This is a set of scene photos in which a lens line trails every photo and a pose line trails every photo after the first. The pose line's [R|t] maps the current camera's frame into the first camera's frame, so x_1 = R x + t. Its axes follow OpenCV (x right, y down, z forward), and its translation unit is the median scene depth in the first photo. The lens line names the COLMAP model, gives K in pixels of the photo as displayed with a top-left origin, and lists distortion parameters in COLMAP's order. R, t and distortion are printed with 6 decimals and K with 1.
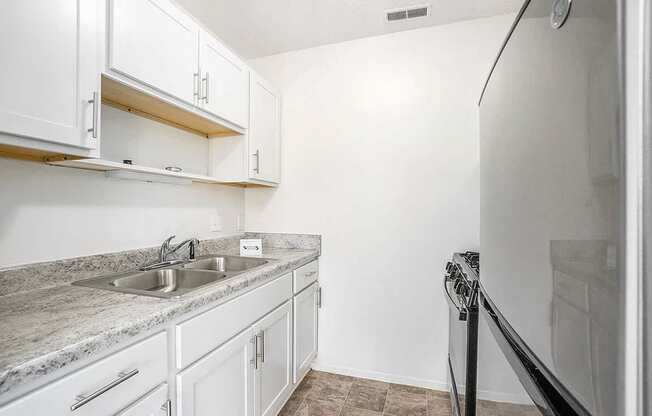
lens RADIAL K [[302.4, 0, 323.8], [0, 302.4, 207.0], [0, 0, 1]] dist [-0.017512, 0.002683]
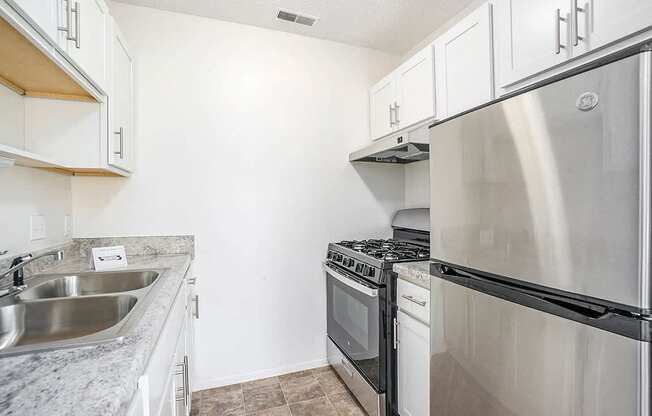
lens RADIAL K [[302.4, 0, 323.1], [0, 302.4, 207.2], [0, 0, 1]] dist [-0.017512, 0.002683]
pose [[0.790541, -0.005907, 0.612380, -0.281884], [-0.002276, 0.999918, 0.012584, -0.000058], [-0.612405, -0.011342, 0.790463, 0.105905]]
